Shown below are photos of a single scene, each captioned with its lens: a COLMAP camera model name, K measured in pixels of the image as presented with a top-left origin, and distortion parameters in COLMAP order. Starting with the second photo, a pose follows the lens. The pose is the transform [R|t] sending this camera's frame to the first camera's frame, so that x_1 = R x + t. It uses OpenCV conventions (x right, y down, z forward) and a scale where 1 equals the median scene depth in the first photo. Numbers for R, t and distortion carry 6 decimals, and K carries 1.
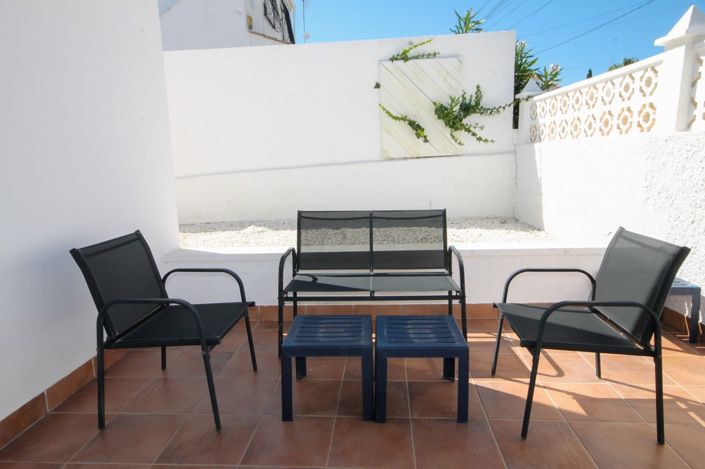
lens RADIAL K [[439.3, 0, 352.5], [0, 439.3, 234.5], [0, 0, 1]] dist [0.006696, 0.002036]
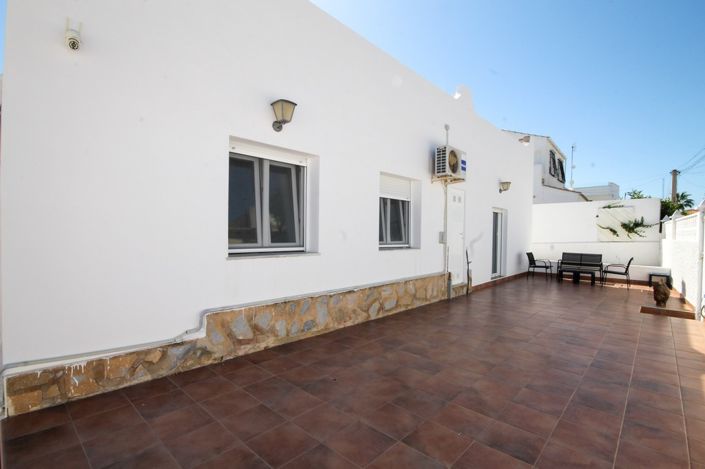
lens RADIAL K [[354.2, 0, 352.5], [0, 354.2, 234.5], [0, 0, 1]] dist [0.001239, -0.000160]
pose [[0.792987, 0.035054, -0.608229, 0.202156], [-0.134535, 0.983773, -0.118704, 0.271600], [0.594199, 0.175959, 0.784835, -1.770108]]
